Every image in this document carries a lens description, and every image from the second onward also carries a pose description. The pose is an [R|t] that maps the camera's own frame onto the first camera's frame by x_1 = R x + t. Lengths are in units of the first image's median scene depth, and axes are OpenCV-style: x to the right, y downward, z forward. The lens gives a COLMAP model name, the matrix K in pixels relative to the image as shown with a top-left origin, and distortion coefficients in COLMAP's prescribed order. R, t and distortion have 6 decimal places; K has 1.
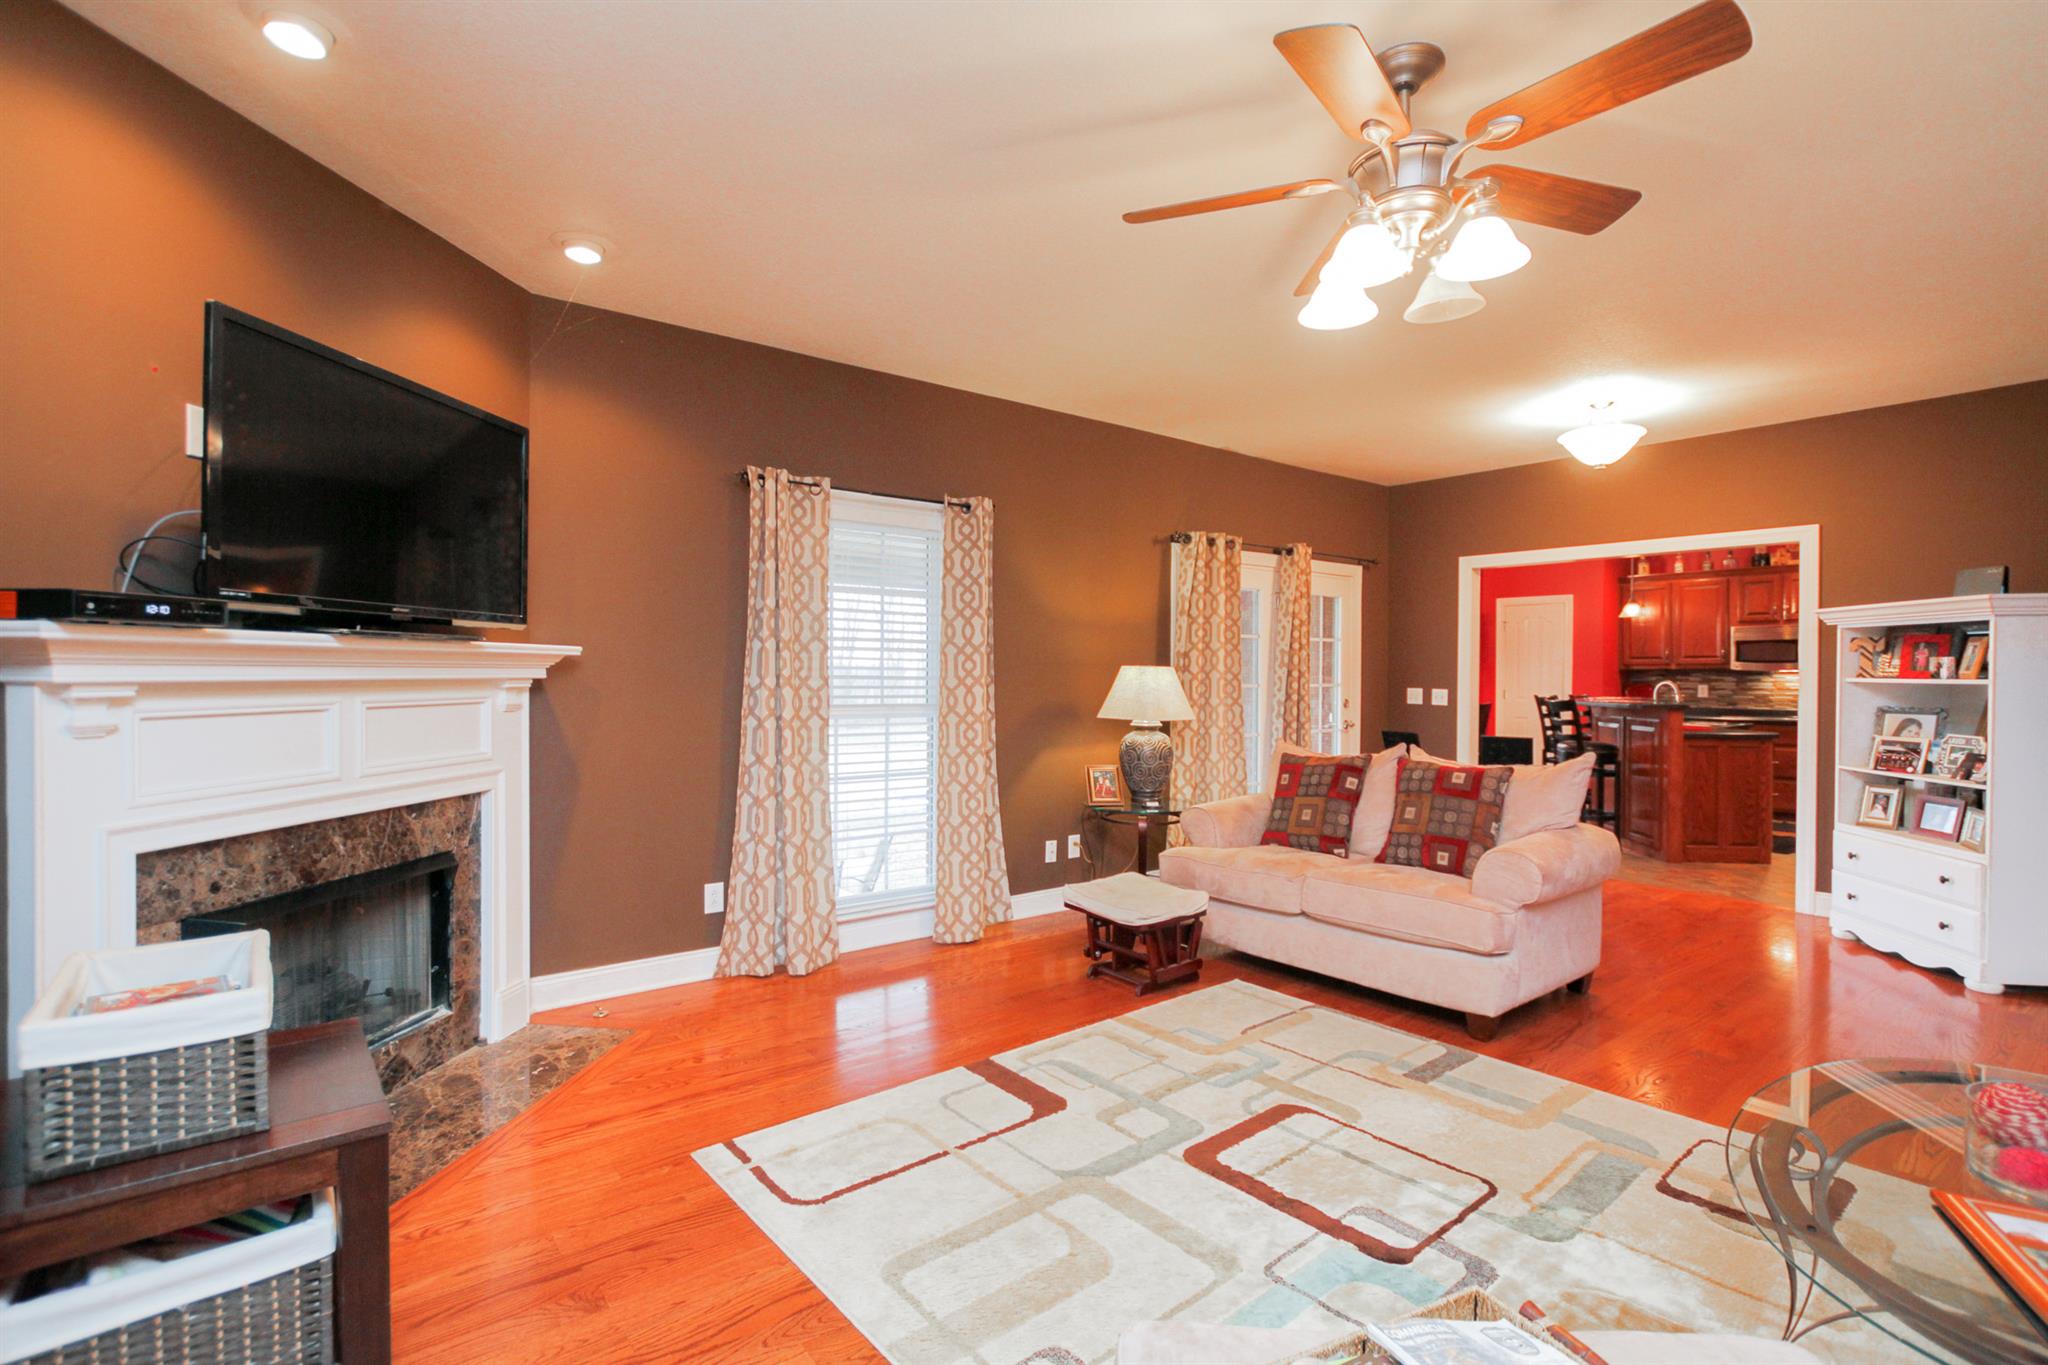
lens RADIAL K [[950.2, 0, 1007.1], [0, 950.2, 682.5], [0, 0, 1]] dist [0.003507, -0.000829]
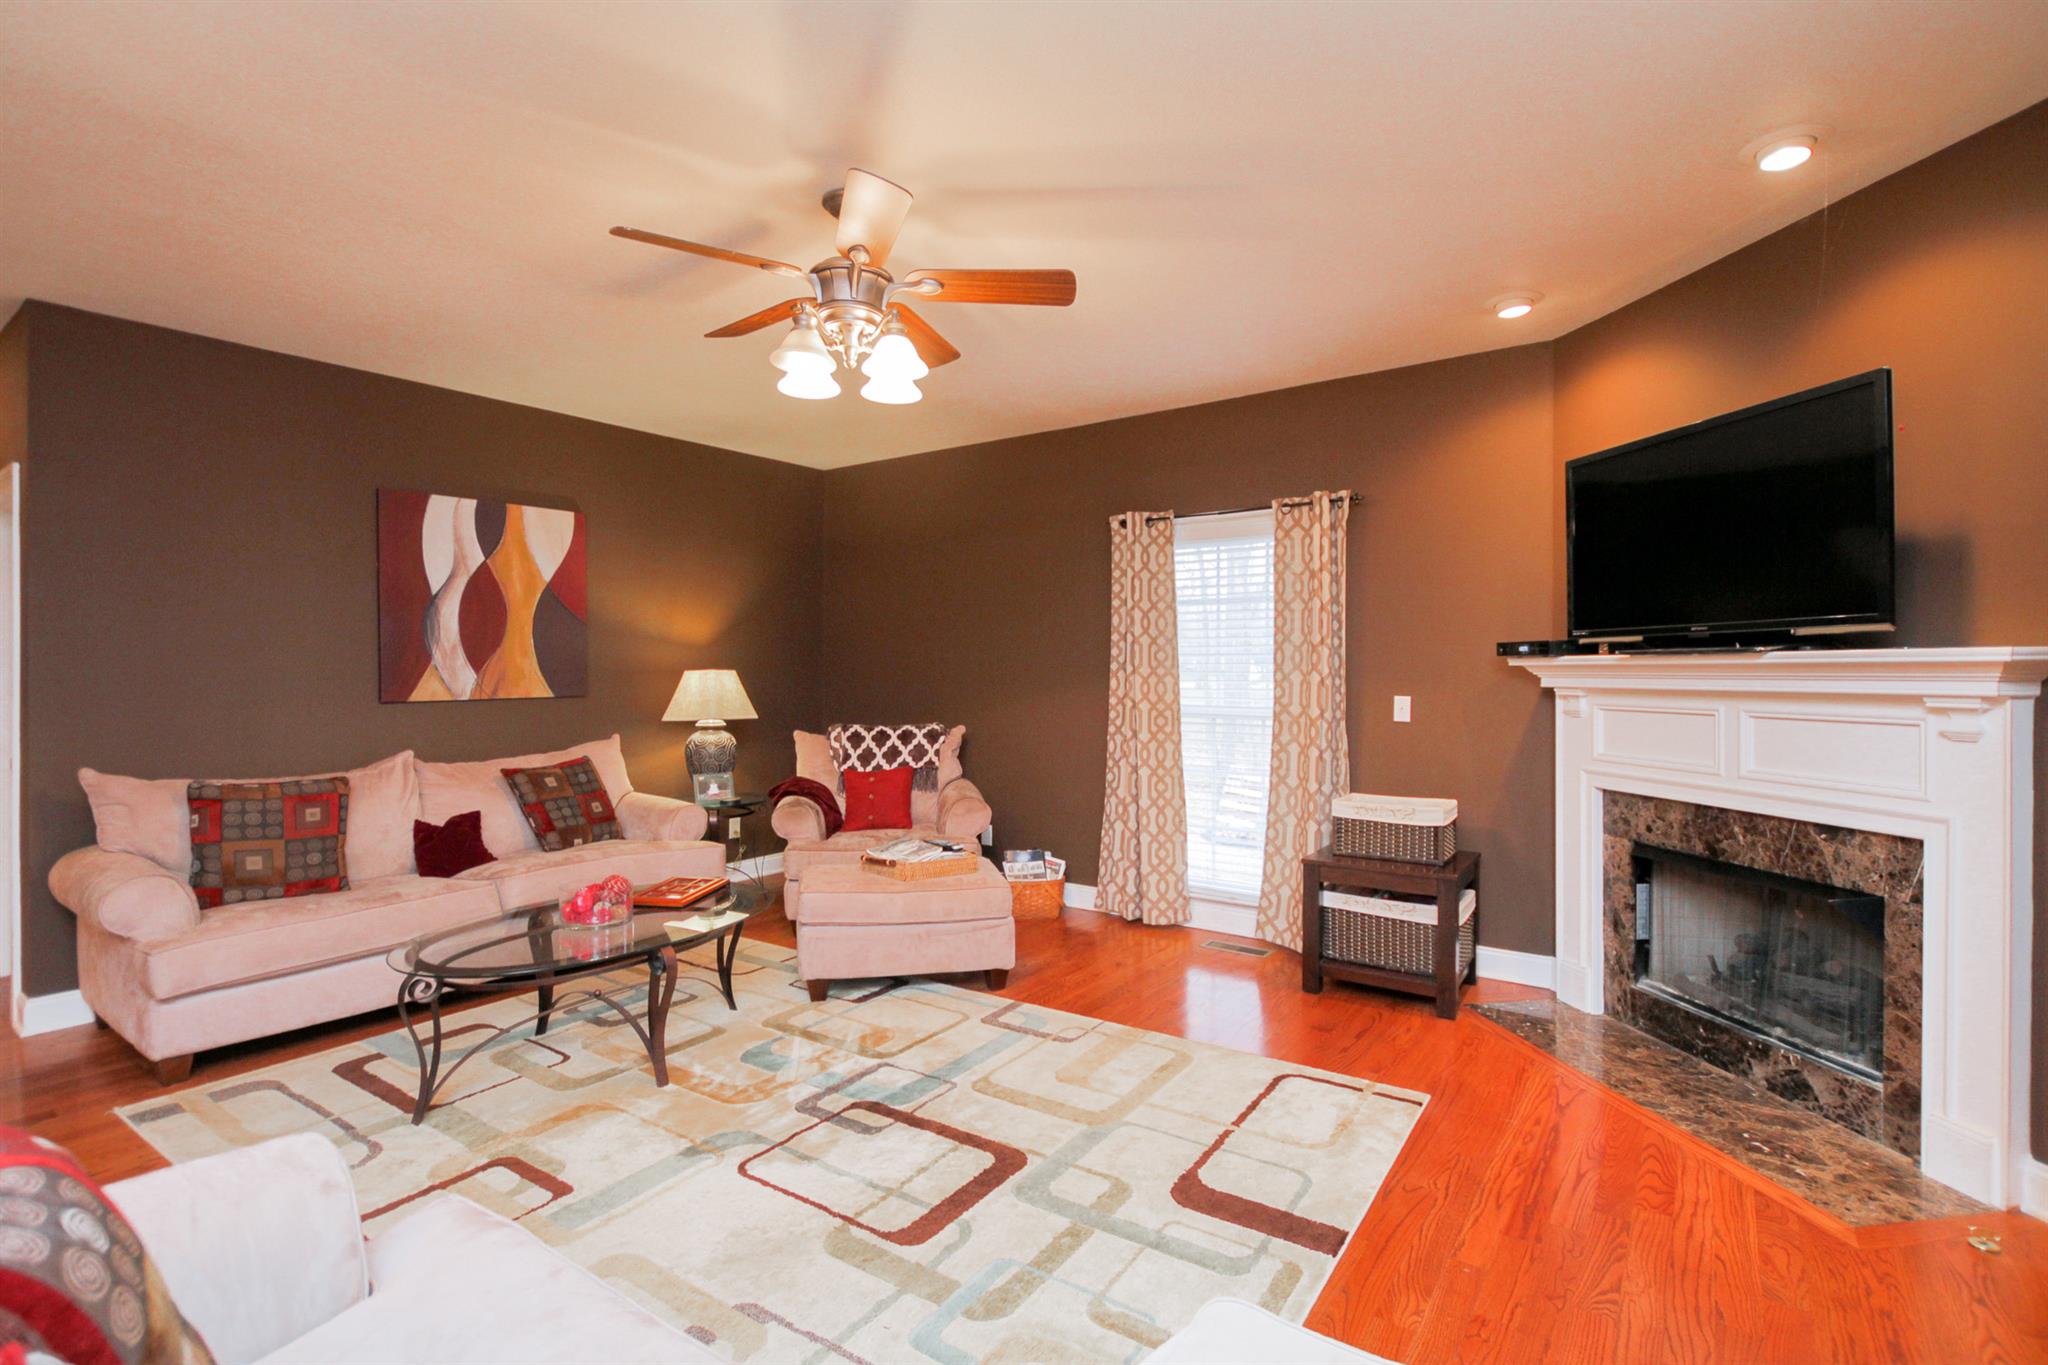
lens RADIAL K [[950.2, 0, 1018.1], [0, 950.2, 675.6], [0, 0, 1]] dist [0.003507, -0.000829]
pose [[-0.958168, -0.003495, -0.286184, 0.425644], [-0.007568, 0.999885, 0.013126, -0.027223], [0.286105, 0.014743, -0.958085, 1.718543]]
